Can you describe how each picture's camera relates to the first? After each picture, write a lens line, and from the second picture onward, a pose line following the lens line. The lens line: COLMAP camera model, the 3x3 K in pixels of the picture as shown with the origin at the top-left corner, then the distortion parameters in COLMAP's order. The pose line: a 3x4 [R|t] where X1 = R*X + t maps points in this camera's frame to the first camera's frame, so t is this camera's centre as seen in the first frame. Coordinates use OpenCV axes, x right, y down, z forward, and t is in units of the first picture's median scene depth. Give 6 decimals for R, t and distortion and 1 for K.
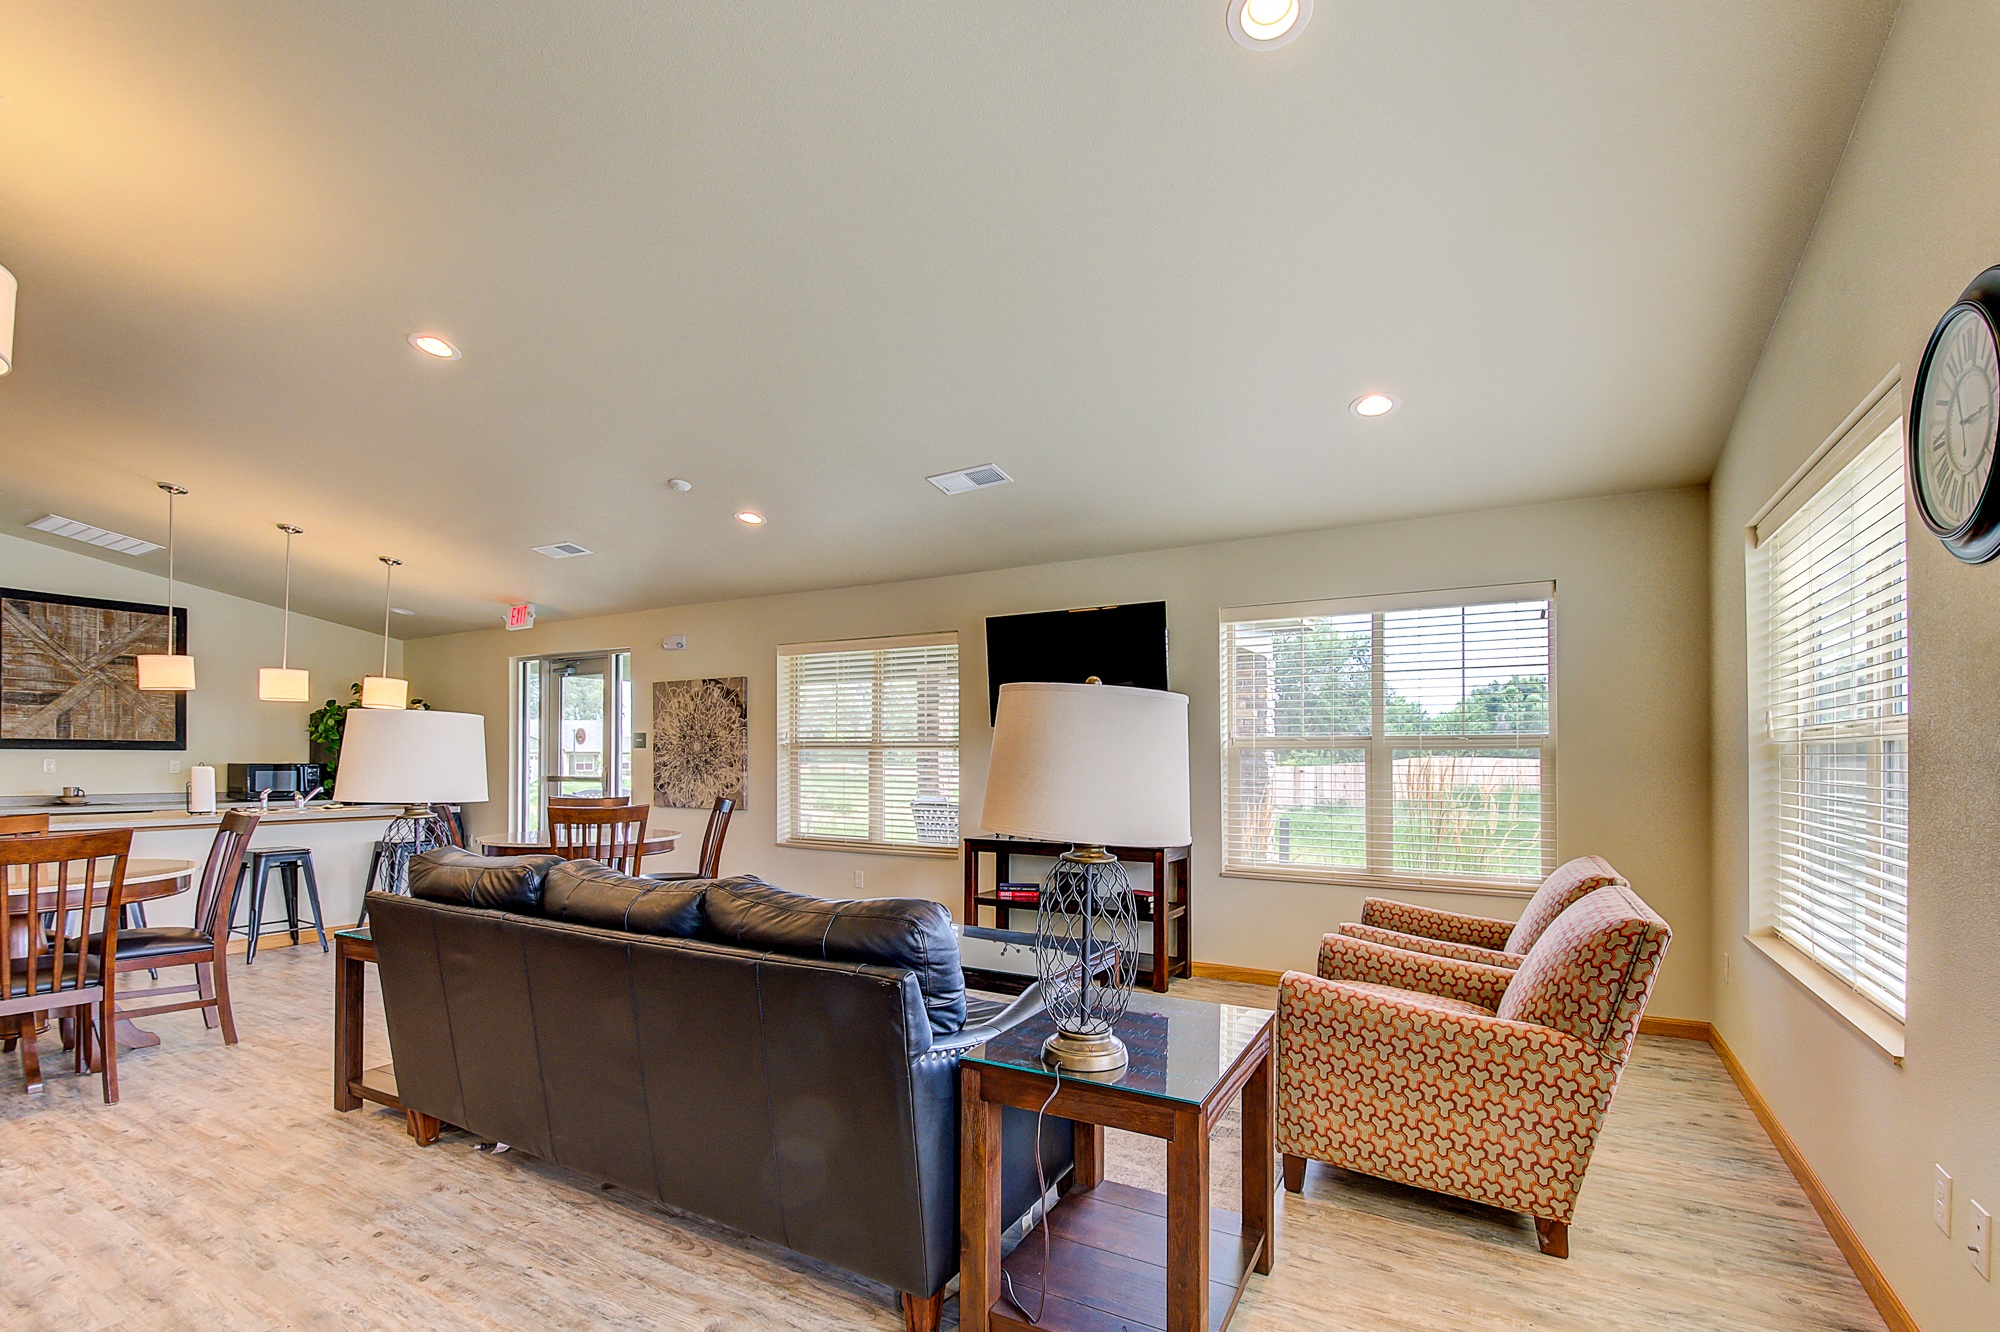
lens RADIAL K [[895.3, 0, 999.6], [0, 895.3, 706.1], [0, 0, 1]] dist [0.000006, -0.009706]
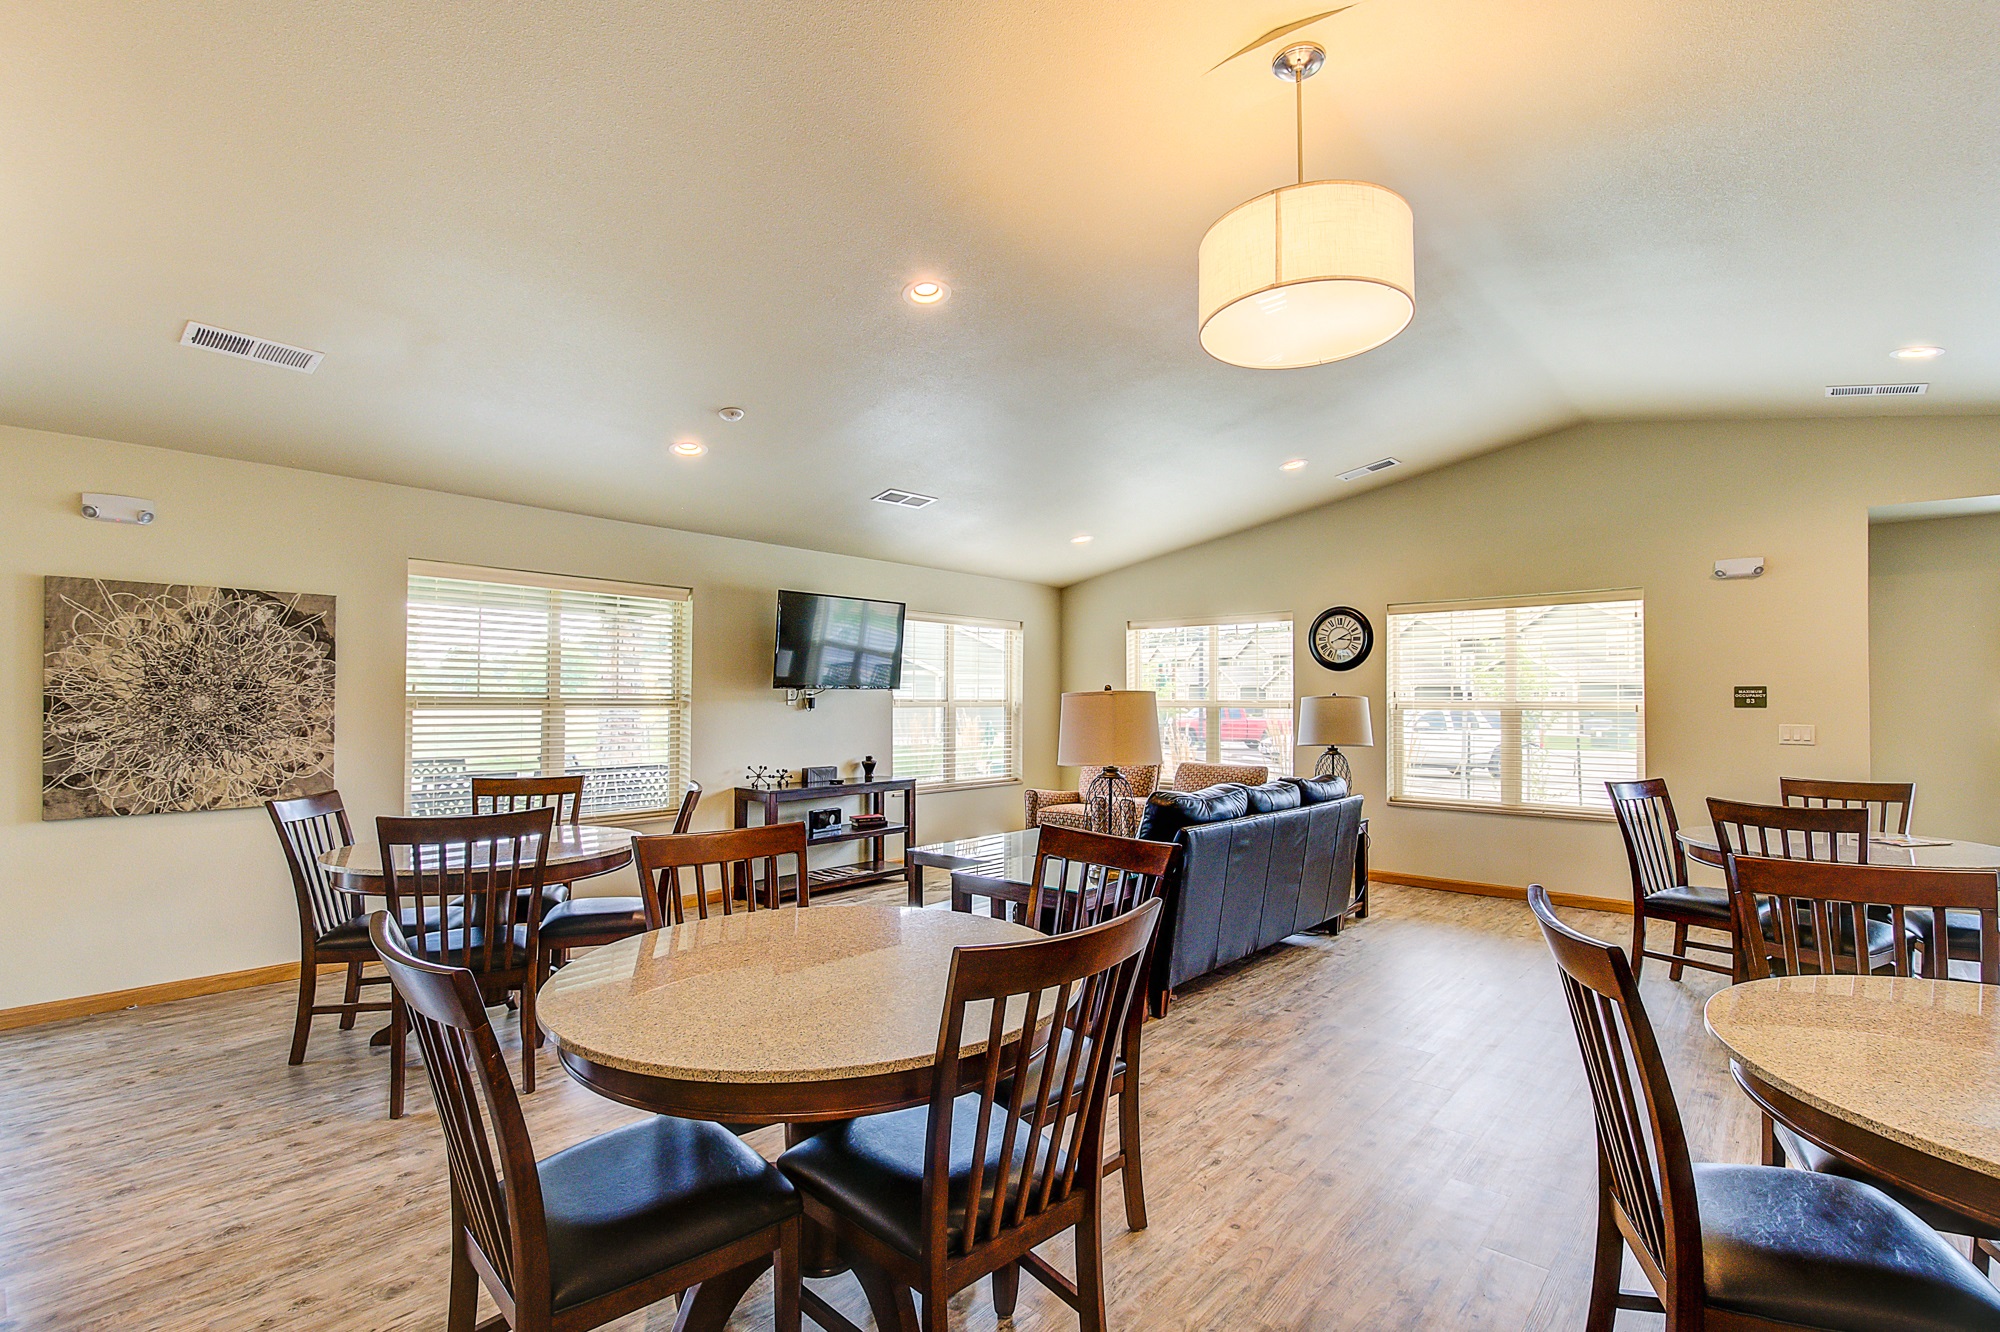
lens RADIAL K [[895.3, 0, 999.6], [0, 895.3, 706.1], [0, 0, 1]] dist [0.000006, -0.009706]
pose [[0.215305, -0.007621, 0.976517, -0.809153], [-0.062334, 0.997823, 0.021531, 0.002892], [-0.974555, -0.065506, 0.214362, 0.392685]]
